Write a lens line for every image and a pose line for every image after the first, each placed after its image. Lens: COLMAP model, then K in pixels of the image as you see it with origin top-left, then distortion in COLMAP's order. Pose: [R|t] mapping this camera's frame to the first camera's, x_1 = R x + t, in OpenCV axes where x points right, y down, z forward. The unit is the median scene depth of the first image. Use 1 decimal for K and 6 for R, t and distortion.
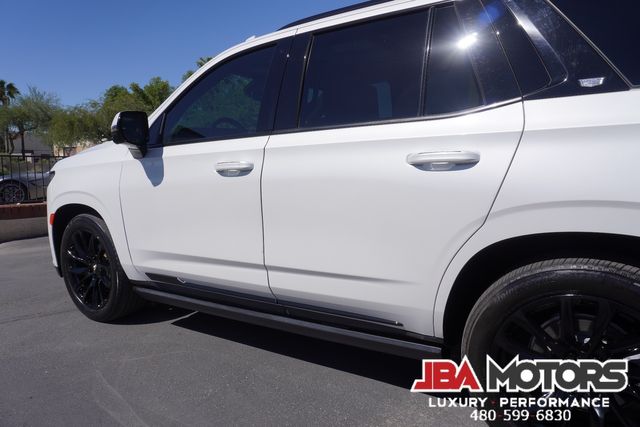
lens RADIAL K [[423.8, 0, 321.0], [0, 423.8, 208.6], [0, 0, 1]] dist [-0.033345, 0.009843]
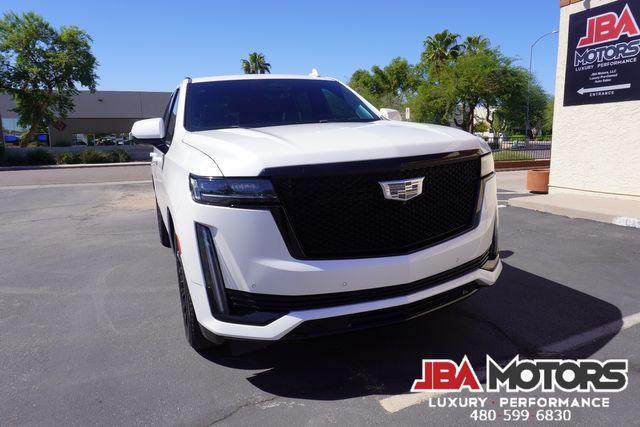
lens RADIAL K [[425.7, 0, 318.0], [0, 425.7, 207.9], [0, 0, 1]] dist [-0.051772, 0.027846]
pose [[0.834712, 0.065847, -0.546736, 1.073544], [-0.033676, 0.997071, 0.068669, -0.017974], [0.549657, -0.038906, 0.834484, -0.214147]]
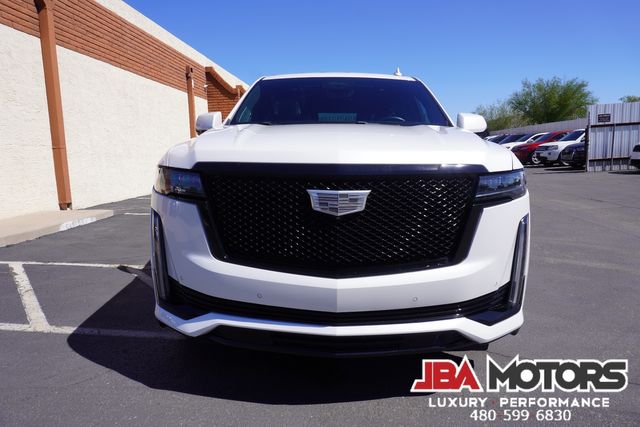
lens RADIAL K [[425.7, 0, 321.8], [0, 425.7, 210.0], [0, 0, 1]] dist [-0.051772, 0.027846]
pose [[-0.519483, -0.099270, 0.848695, -1.130338], [0.118138, 0.975346, 0.186396, -0.195377], [-0.846275, 0.197093, -0.494948, 1.749379]]
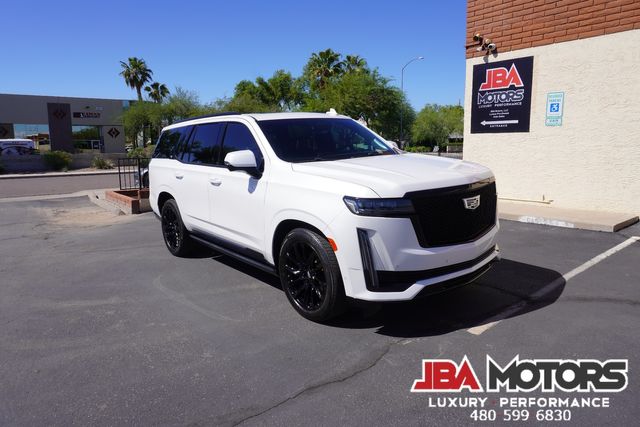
lens RADIAL K [[425.7, 0, 321.0], [0, 425.7, 207.4], [0, 0, 1]] dist [-0.051772, 0.027846]
pose [[0.958501, 0.027914, -0.283719, 0.754055], [-0.017270, 0.999052, 0.039949, -0.032838], [0.284565, -0.033391, 0.958075, -0.769673]]
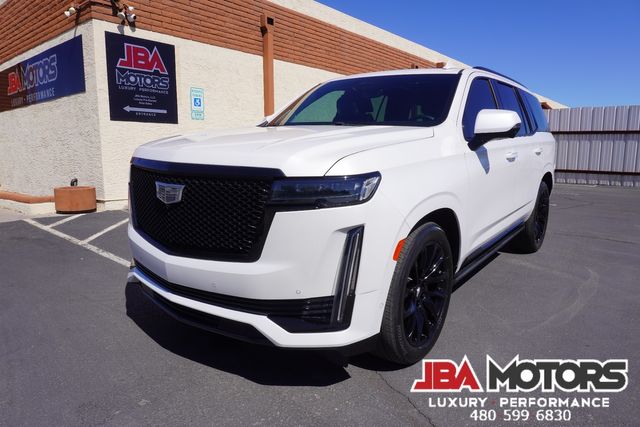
lens RADIAL K [[425.7, 0, 321.8], [0, 425.7, 209.7], [0, 0, 1]] dist [-0.051772, 0.027846]
pose [[0.083347, -0.132955, 0.987611, -1.335078], [0.113931, 0.985833, 0.123101, -0.126339], [-0.989986, 0.102260, 0.097314, 1.120604]]
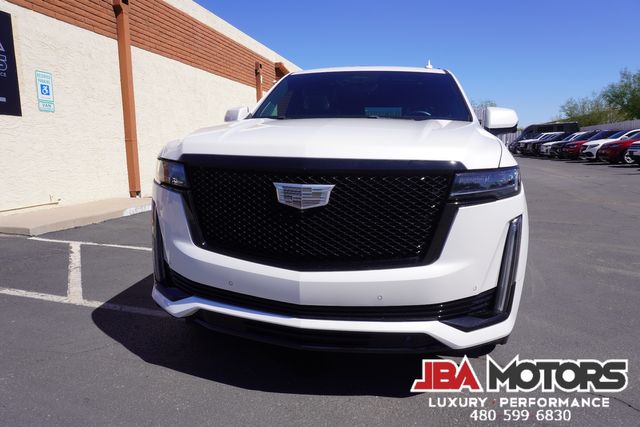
lens RADIAL K [[425.7, 0, 321.9], [0, 425.7, 209.9], [0, 0, 1]] dist [-0.051772, 0.027846]
pose [[-0.360000, -0.125536, 0.924468, -1.201219], [0.115169, 0.977347, 0.177565, -0.176952], [-0.925816, 0.170393, -0.337387, 1.618039]]
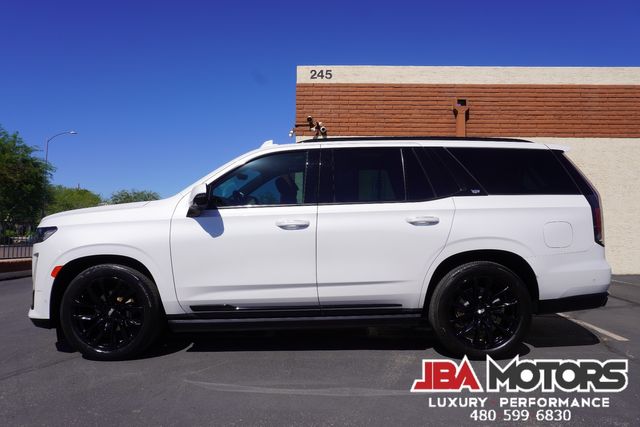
lens RADIAL K [[425.7, 0, 320.1], [0, 425.7, 209.2], [0, 0, 1]] dist [-0.051772, 0.027846]
pose [[0.843235, 0.041134, 0.535970, -0.694091], [0.048123, 0.987288, -0.151481, 0.068441], [-0.535387, 0.153526, 0.830536, -0.282877]]
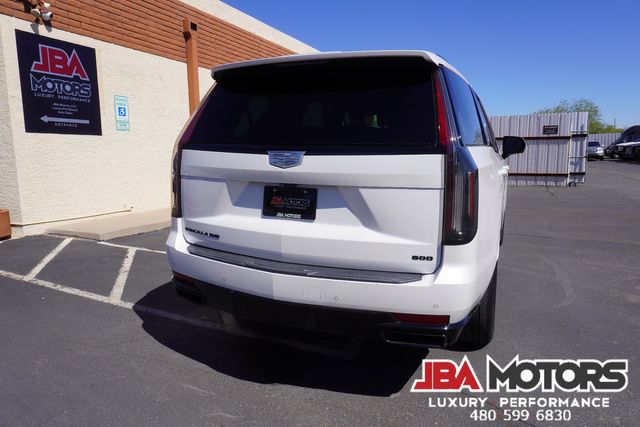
lens RADIAL K [[425.7, 0, 321.7], [0, 425.7, 209.9], [0, 0, 1]] dist [-0.051772, 0.027846]
pose [[-0.177392, -0.122800, 0.976449, -1.327404], [0.126082, 0.981173, 0.146299, -0.208514], [-0.976030, 0.149065, -0.158569, 1.436670]]
